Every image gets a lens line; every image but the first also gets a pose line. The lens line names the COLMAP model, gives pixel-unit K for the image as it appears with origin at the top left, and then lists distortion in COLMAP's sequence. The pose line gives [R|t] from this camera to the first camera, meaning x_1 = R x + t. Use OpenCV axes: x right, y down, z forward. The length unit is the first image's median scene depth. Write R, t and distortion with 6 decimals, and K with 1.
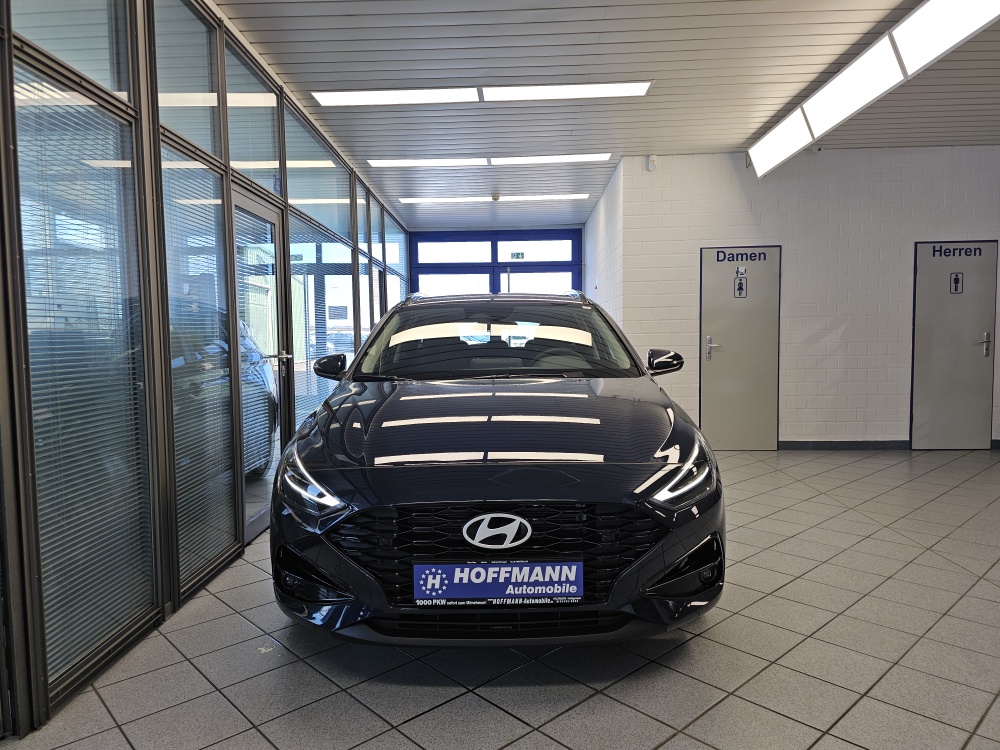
lens RADIAL K [[677.3, 0, 495.4], [0, 677.3, 374.1], [0, 0, 1]] dist [0.064193, -0.104450]
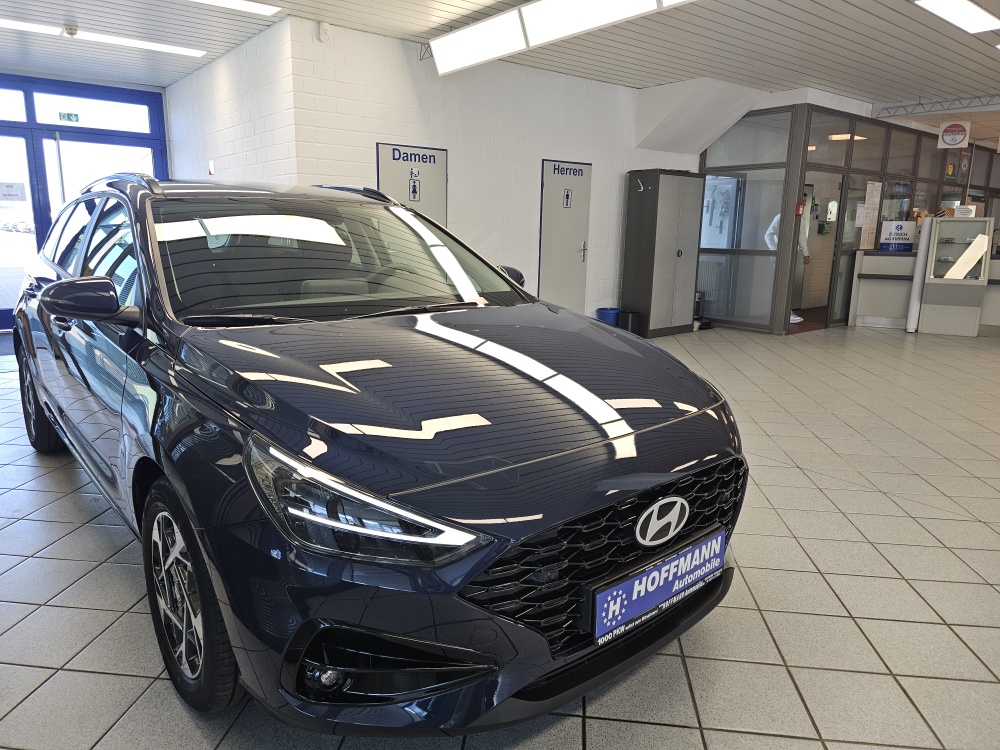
lens RADIAL K [[666.4, 0, 510.3], [0, 666.4, 369.5], [0, 0, 1]] dist [0.049314, -0.036725]
pose [[0.755501, -0.106012, 0.646514, -0.614191], [0.007848, 0.988215, 0.152872, -0.061917], [-0.655101, -0.110421, 0.747429, 0.555594]]
